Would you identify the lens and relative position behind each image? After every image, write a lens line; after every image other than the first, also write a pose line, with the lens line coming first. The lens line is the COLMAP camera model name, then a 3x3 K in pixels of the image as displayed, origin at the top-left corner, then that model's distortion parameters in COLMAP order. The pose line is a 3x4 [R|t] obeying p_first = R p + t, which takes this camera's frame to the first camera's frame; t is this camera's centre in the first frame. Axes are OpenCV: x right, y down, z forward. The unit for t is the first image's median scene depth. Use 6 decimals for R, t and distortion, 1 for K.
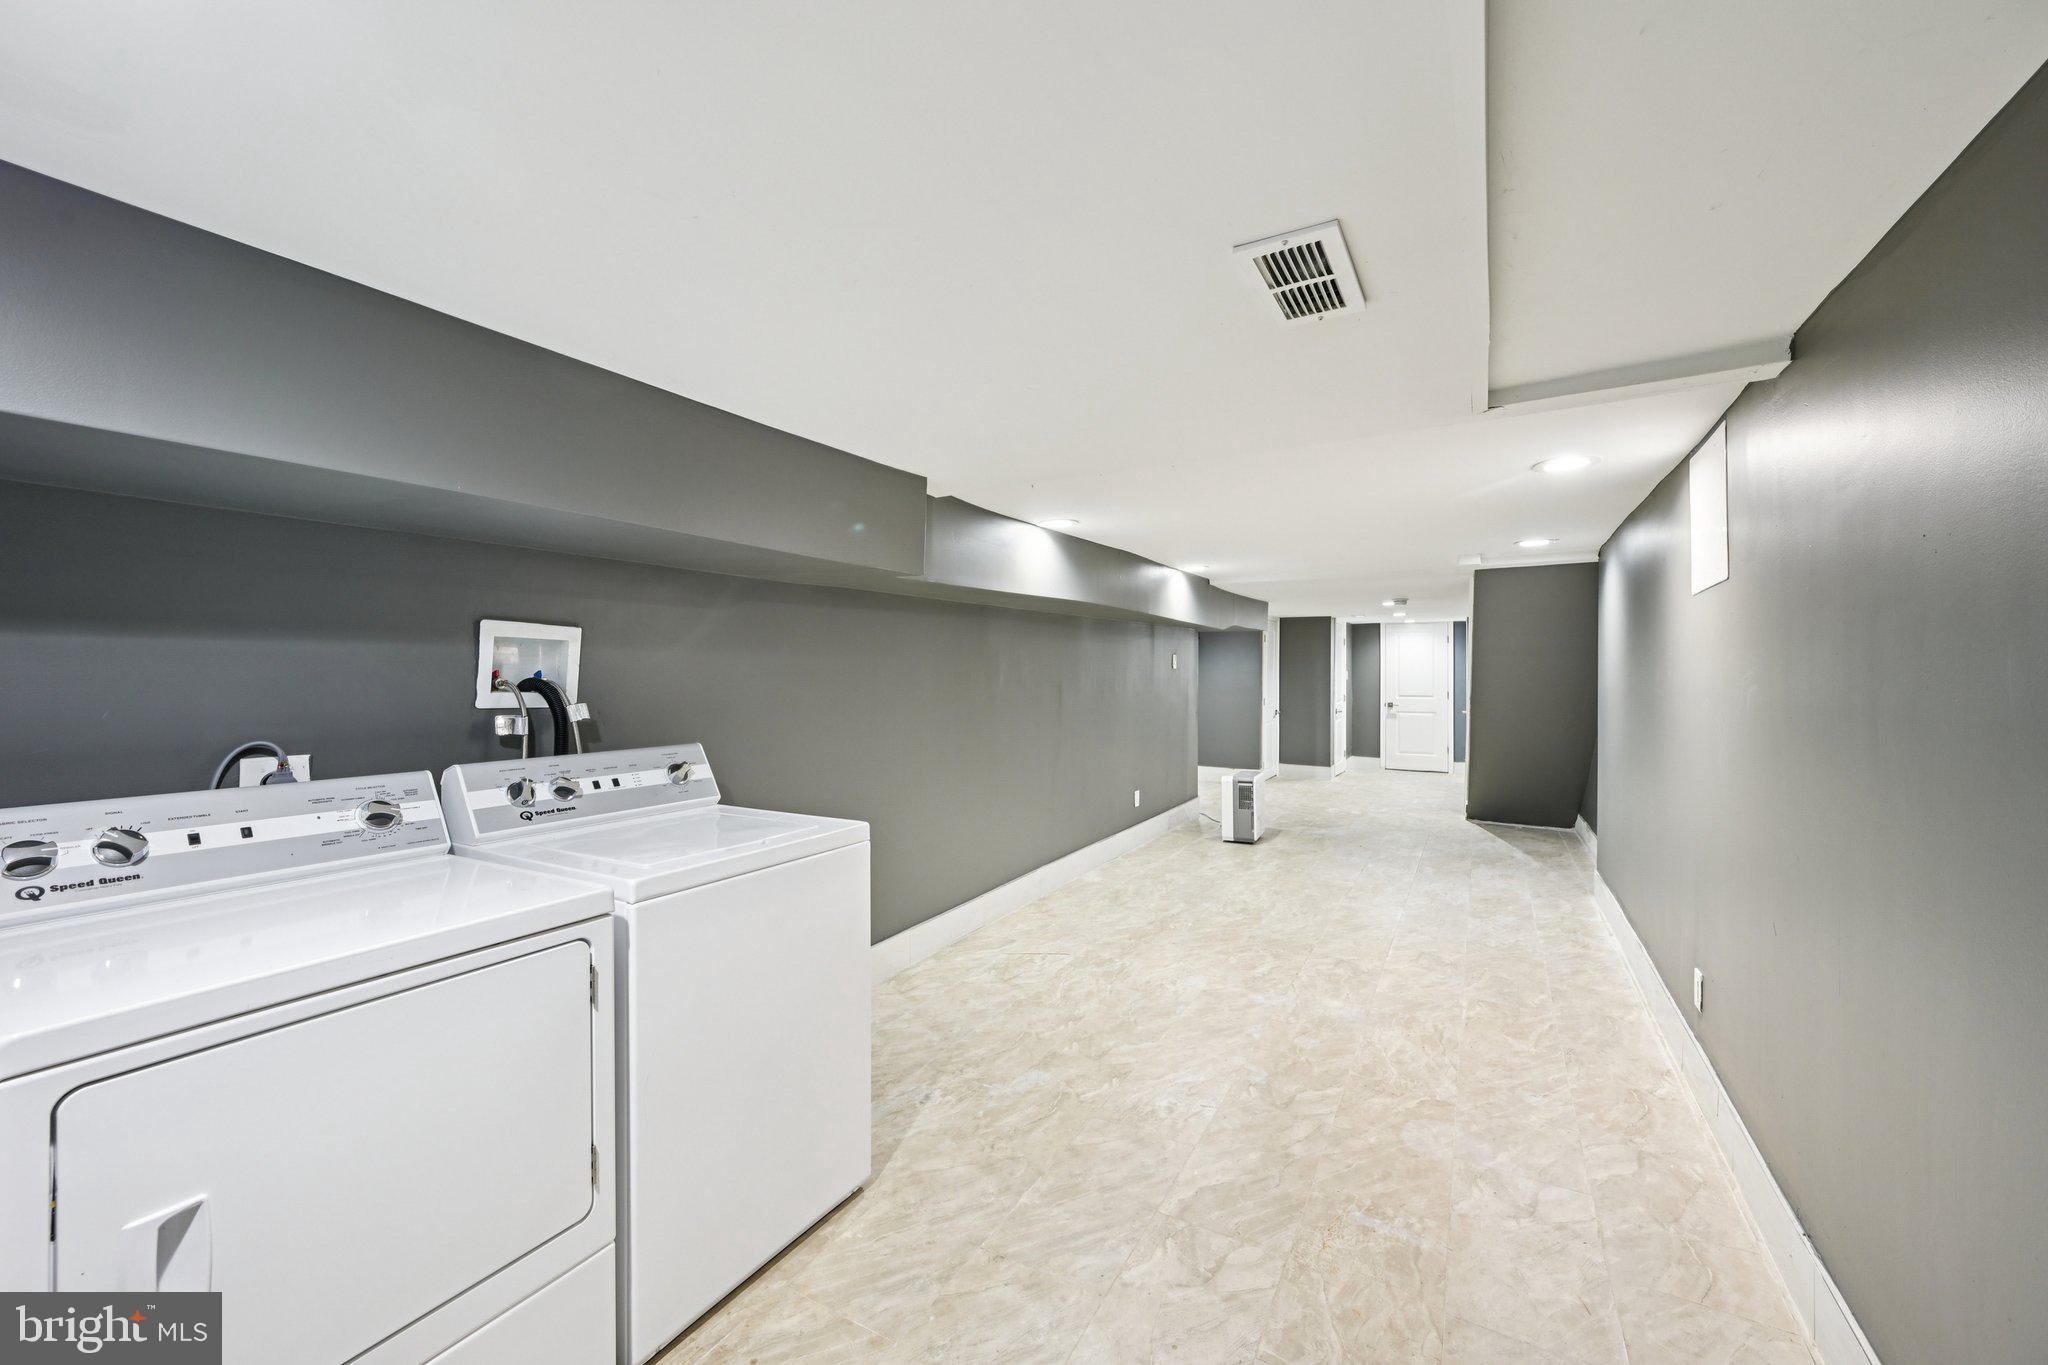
lens RADIAL K [[808.2, 0, 1020.9], [0, 808.2, 670.7], [0, 0, 1]] dist [0.001466, -0.000072]
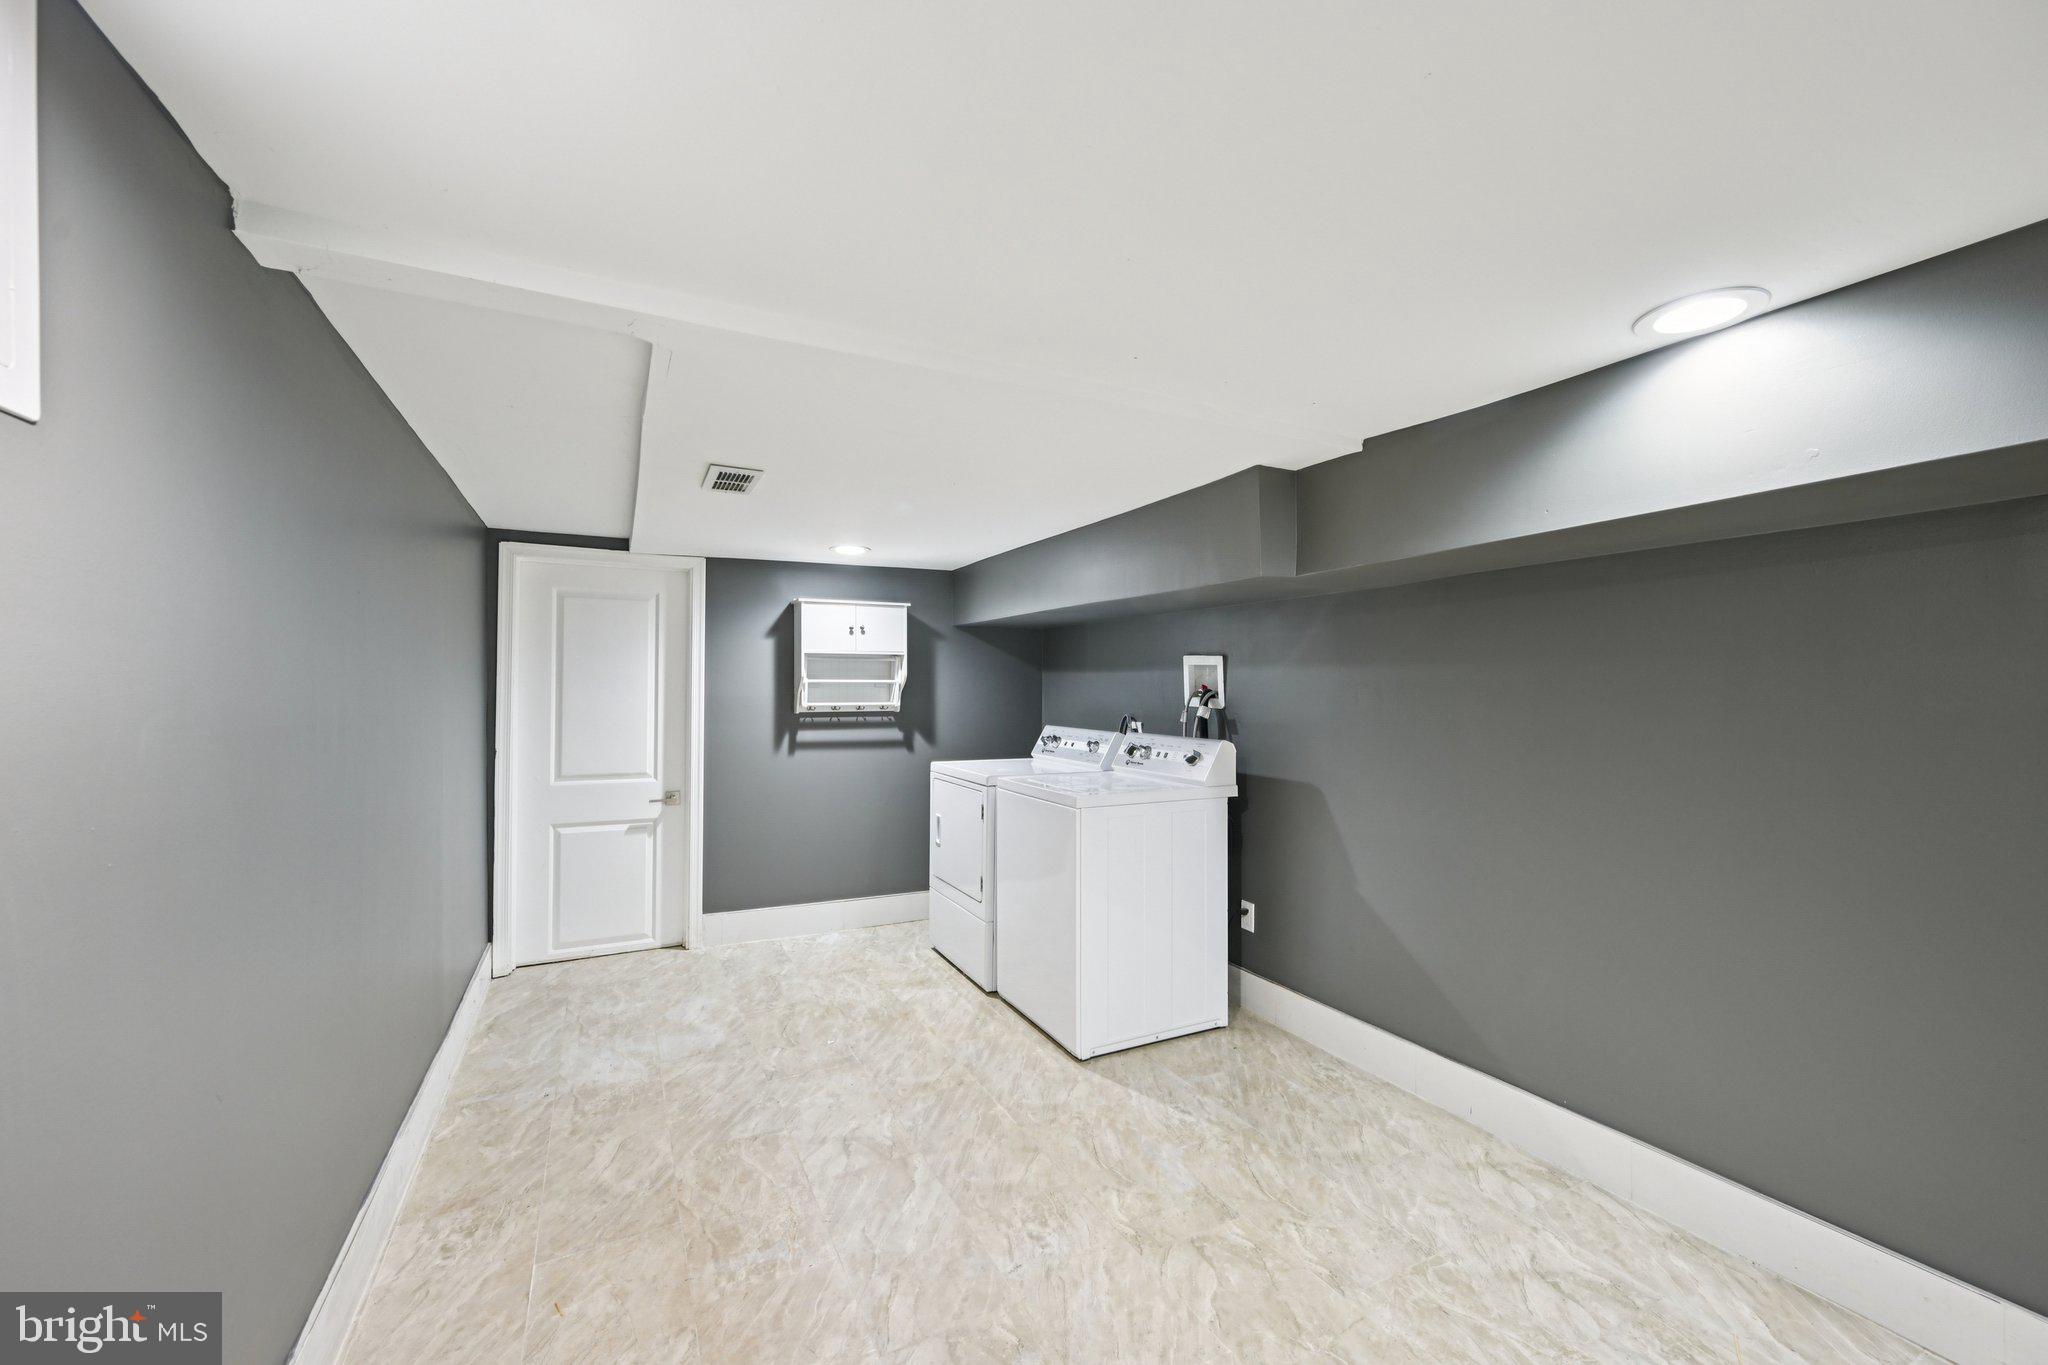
lens RADIAL K [[804.3, 0, 1020.7], [0, 804.3, 683.6], [0, 0, 1]] dist [-0.000035, -0.000435]
pose [[-0.547070, -0.002533, -0.837083, 0.763571], [-0.000350, 0.999996, -0.002797, 0.002023], [0.837086, -0.001237, -0.547069, 1.269151]]
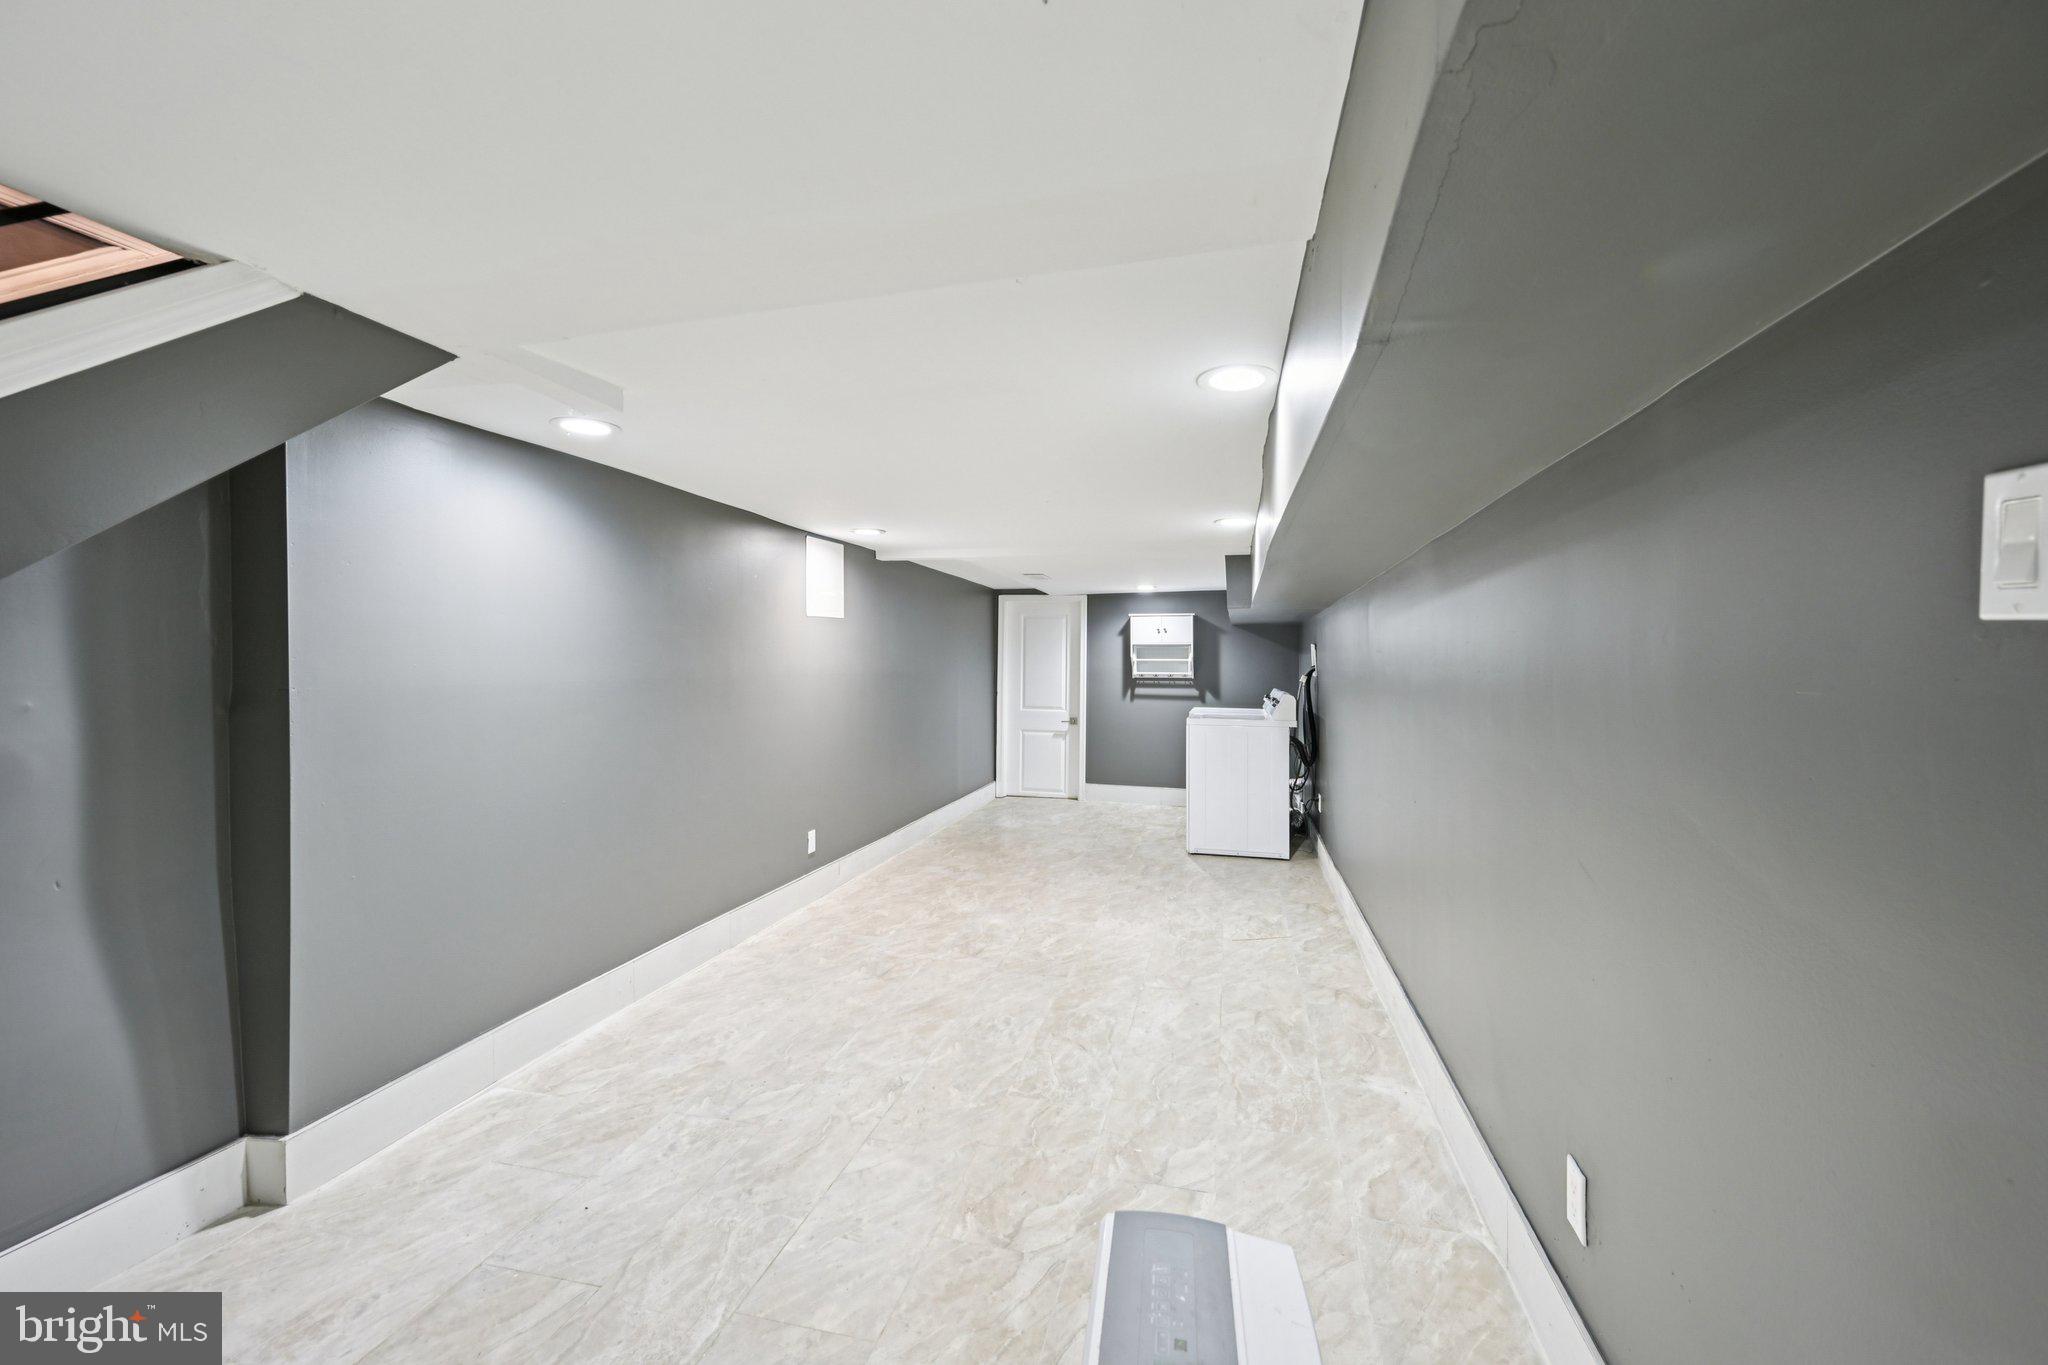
lens RADIAL K [[812.0, 0, 1027.2], [0, 812.0, 656.6], [0, 0, 1]] dist [-0.000465, -0.000065]
pose [[-0.962534, -0.004812, -0.271117, 0.807701], [-0.002698, 0.999963, -0.008168, 0.004827], [0.271147, -0.007131, -0.962512, 2.637269]]
